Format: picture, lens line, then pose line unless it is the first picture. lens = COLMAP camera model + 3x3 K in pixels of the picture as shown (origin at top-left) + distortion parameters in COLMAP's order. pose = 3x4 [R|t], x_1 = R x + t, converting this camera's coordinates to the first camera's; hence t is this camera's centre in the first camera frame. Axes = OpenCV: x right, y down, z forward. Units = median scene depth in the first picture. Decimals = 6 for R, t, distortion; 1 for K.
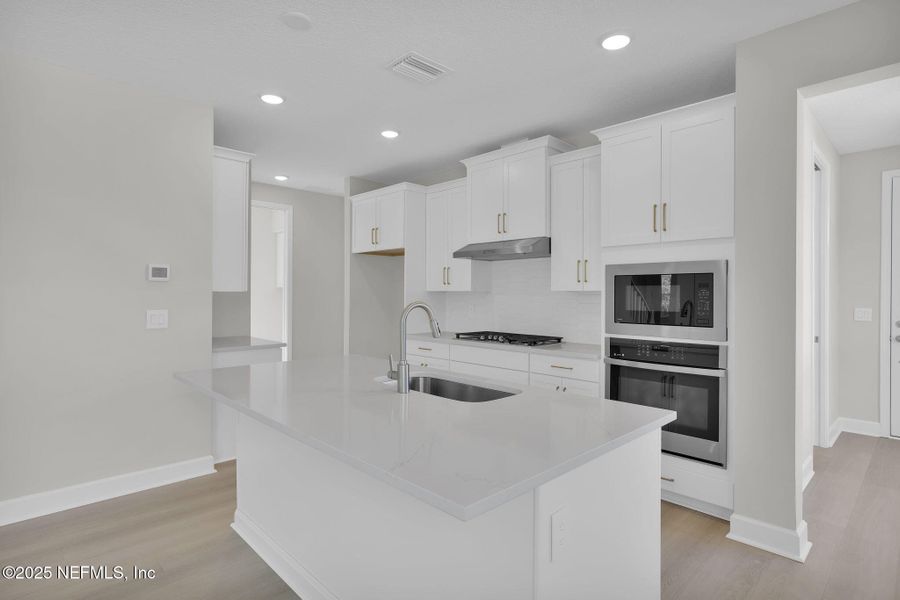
lens RADIAL K [[471.8, 0, 448.7], [0, 471.8, 292.3], [0, 0, 1]] dist [0.001720, 0.002841]
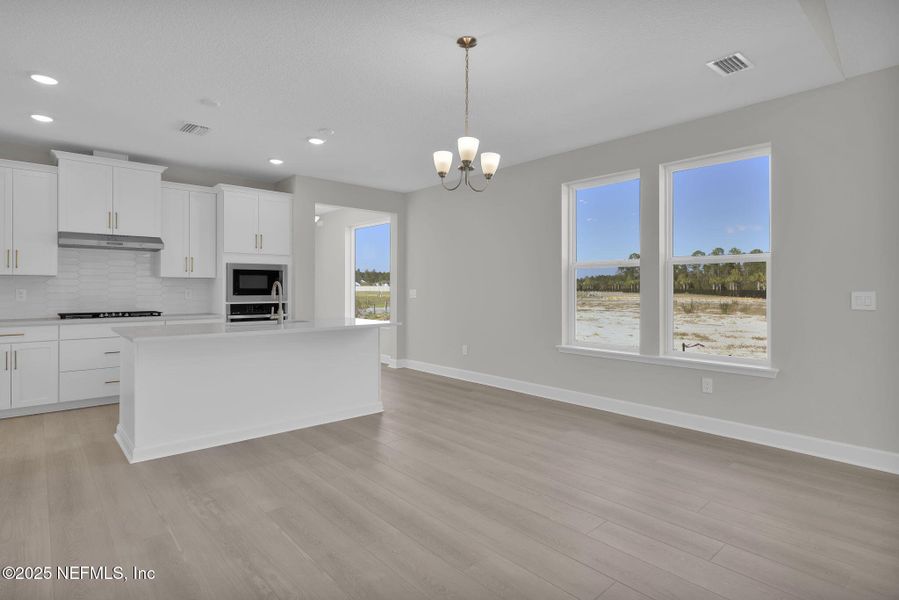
lens RADIAL K [[471.2, 0, 455.6], [0, 471.2, 284.8], [0, 0, 1]] dist [0.001720, 0.002841]
pose [[0.020408, 0.002680, 0.999788, -1.348992], [-0.005244, 0.999983, -0.002573, 0.022895], [-0.999778, -0.005190, 0.020422, 0.113450]]
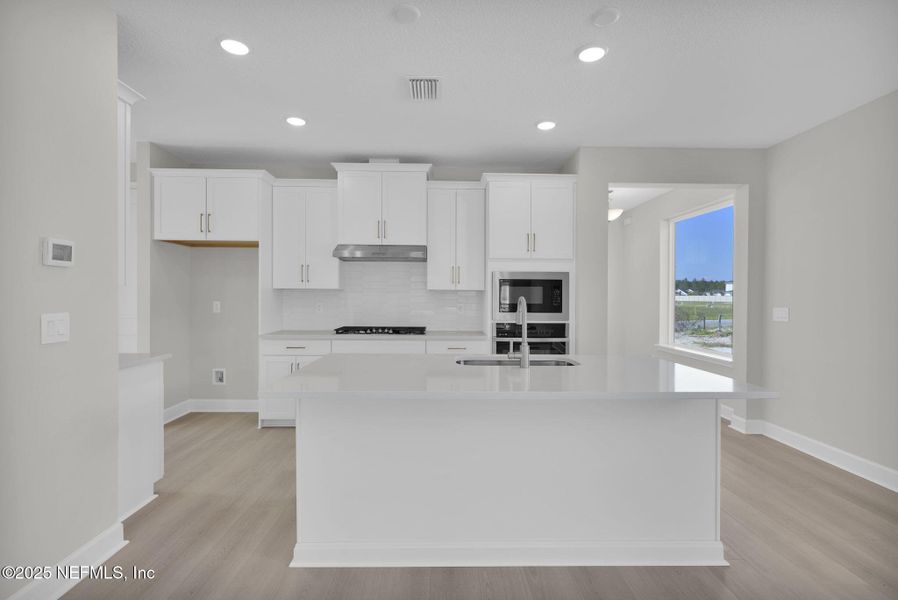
lens RADIAL K [[427.9, 0, 440.8], [0, 427.9, 297.5], [0, 0, 1]] dist [0.001201, -0.000252]
pose [[0.676031, -0.002657, 0.736868, -0.683111], [-0.007052, 0.999924, 0.010075, 0.007770], [-0.736839, -0.012007, 0.675962, 0.245625]]
